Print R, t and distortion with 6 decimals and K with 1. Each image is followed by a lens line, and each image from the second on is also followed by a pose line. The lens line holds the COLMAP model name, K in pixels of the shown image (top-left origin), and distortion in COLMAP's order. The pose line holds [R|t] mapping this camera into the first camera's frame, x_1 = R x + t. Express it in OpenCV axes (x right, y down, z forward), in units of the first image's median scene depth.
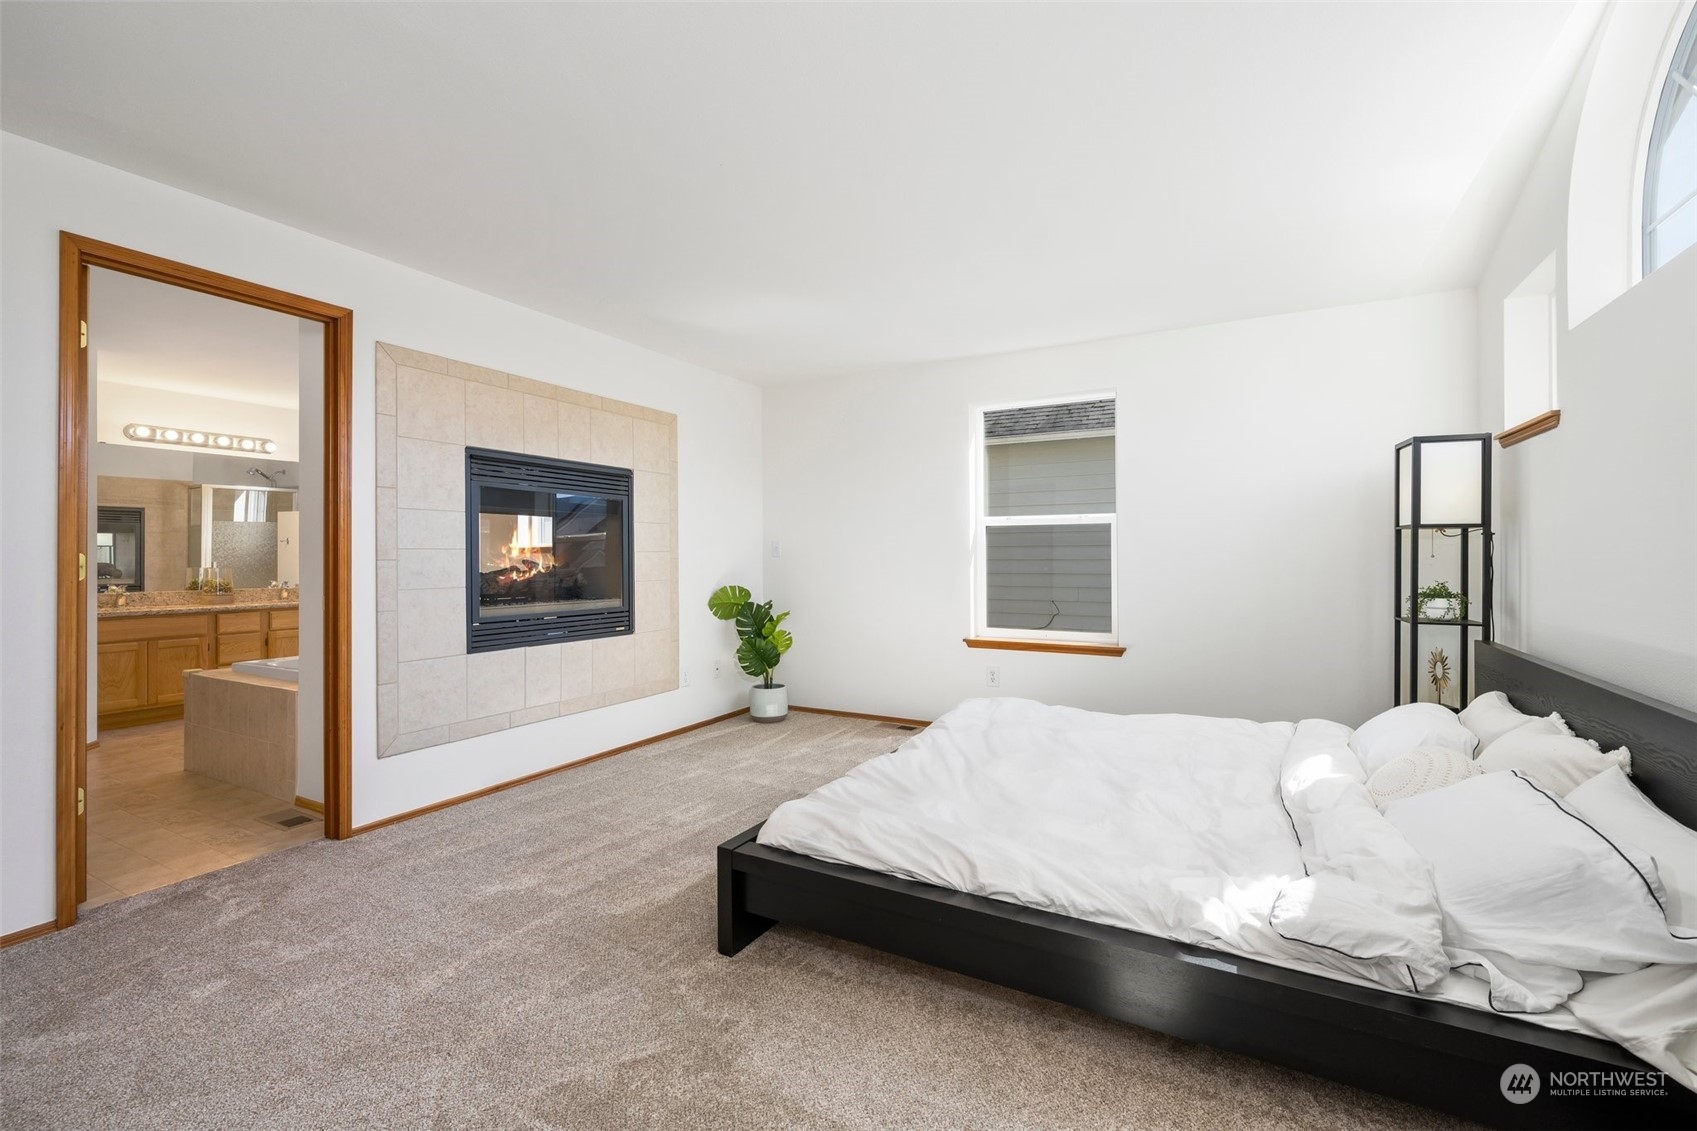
lens RADIAL K [[716.6, 0, 844.5], [0, 716.6, 561.6], [0, 0, 1]] dist [-0.000107, 0.000421]
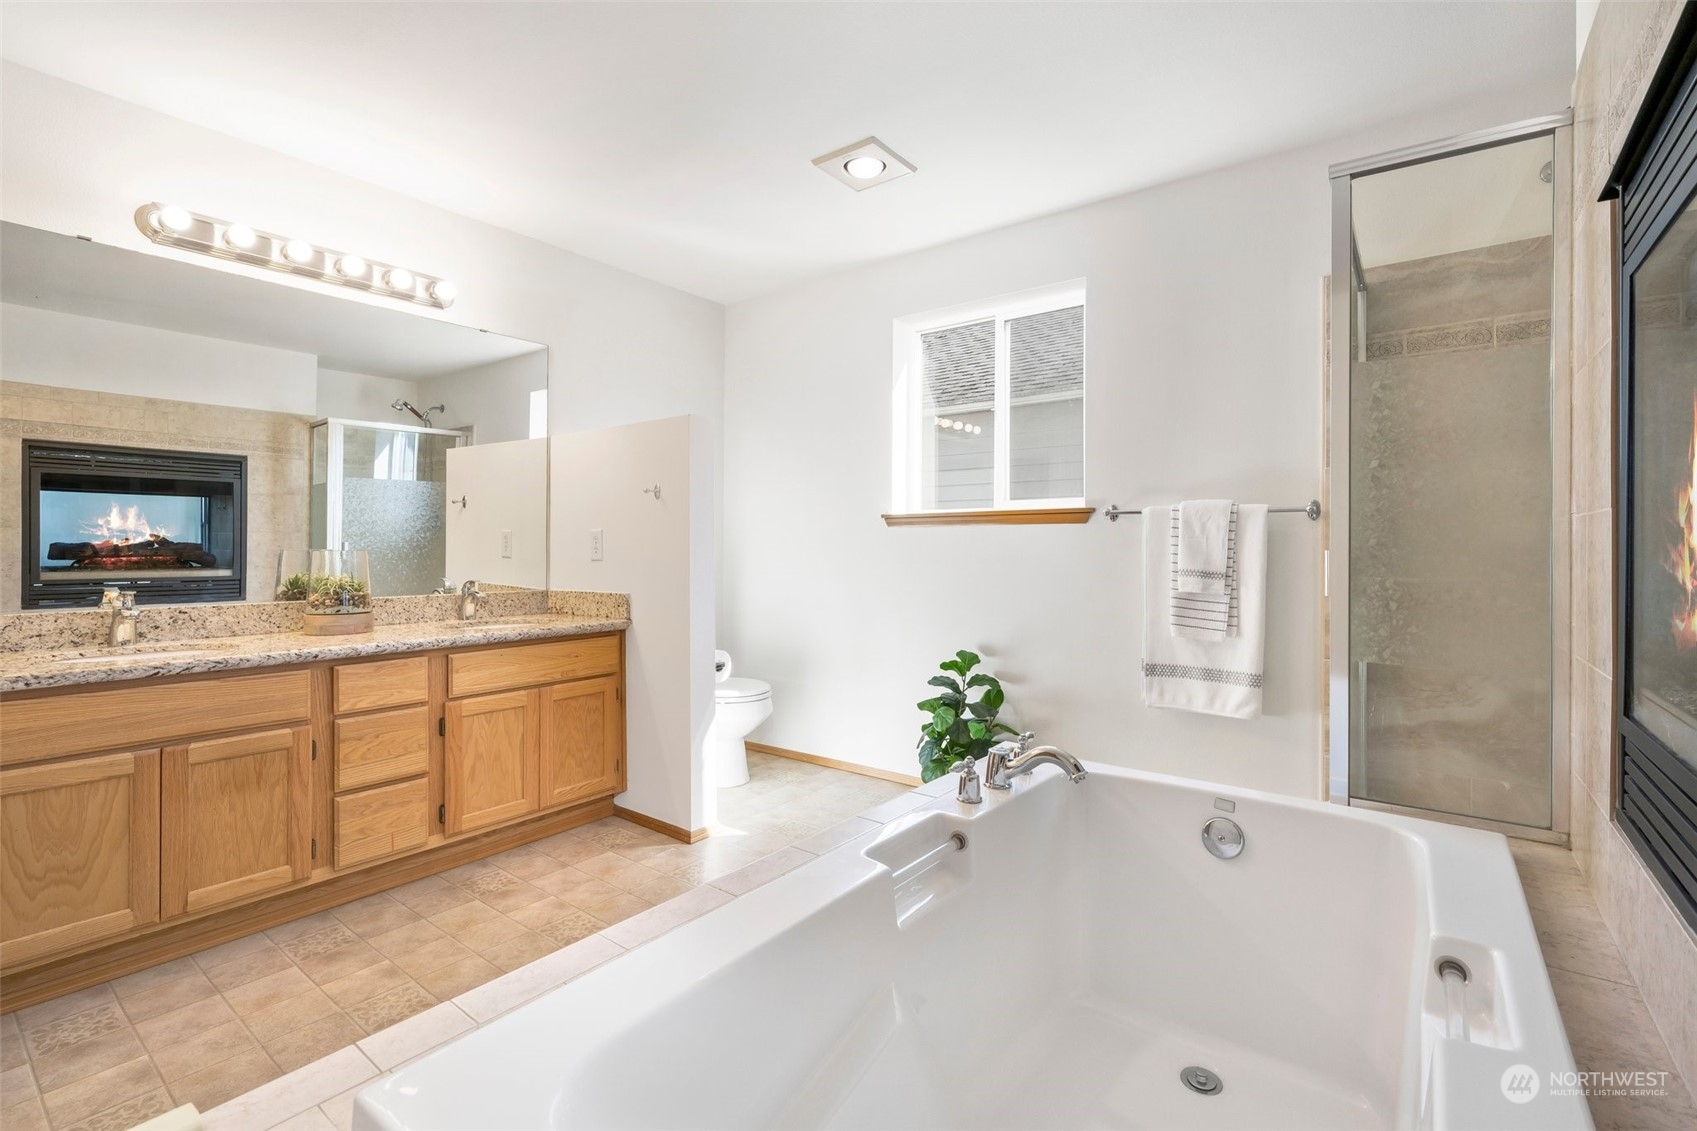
lens RADIAL K [[767.7, 0, 848.8], [0, 767.7, 551.4], [0, 0, 1]] dist [0.000209, -0.000287]
pose [[0.988473, 0.005801, -0.151283, -0.488499], [-0.005590, 0.999983, 0.001822, 0.006998], [0.151291, -0.000955, 0.988489, 0.574836]]
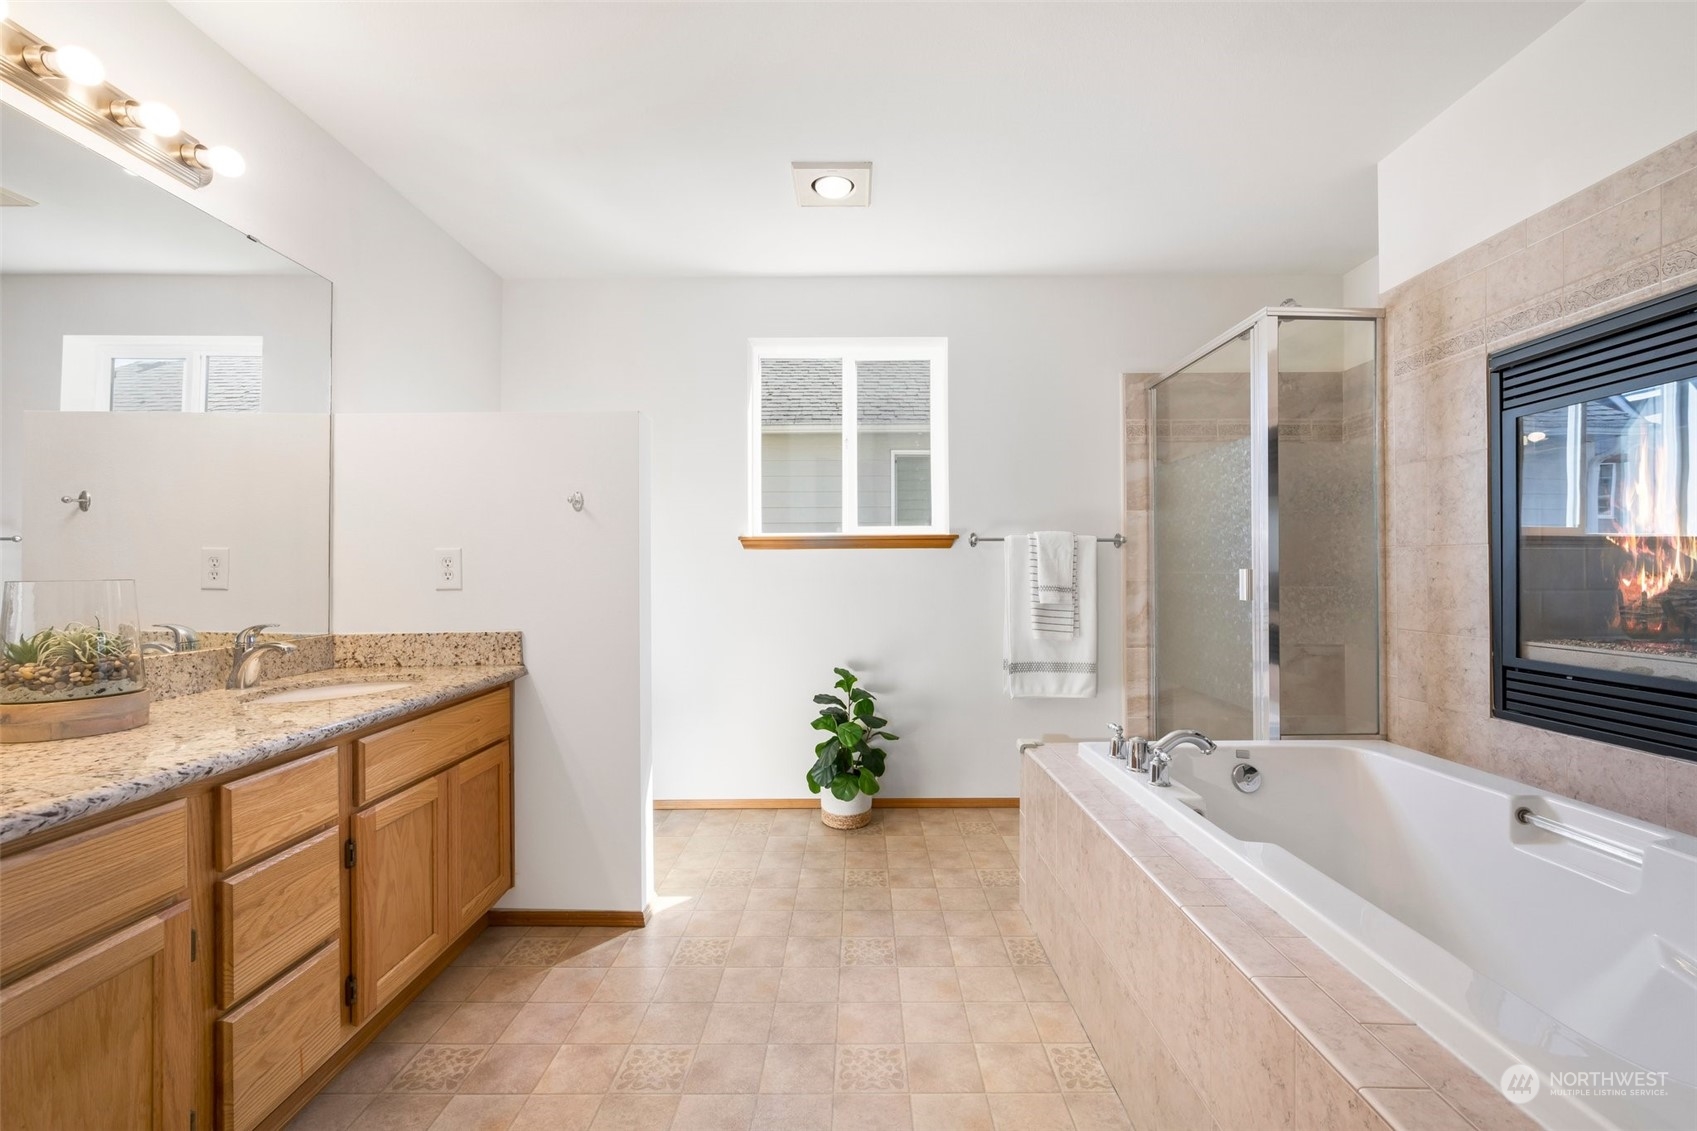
lens RADIAL K [[716.6, 0, 847.5], [0, 716.6, 569.7], [0, 0, 1]] dist [-0.000107, 0.000421]
pose [[0.875727, -0.000992, 0.482806, -0.750632], [0.004991, 0.999963, -0.006998, 0.008439], [-0.482782, 0.008538, 0.875699, 0.655859]]
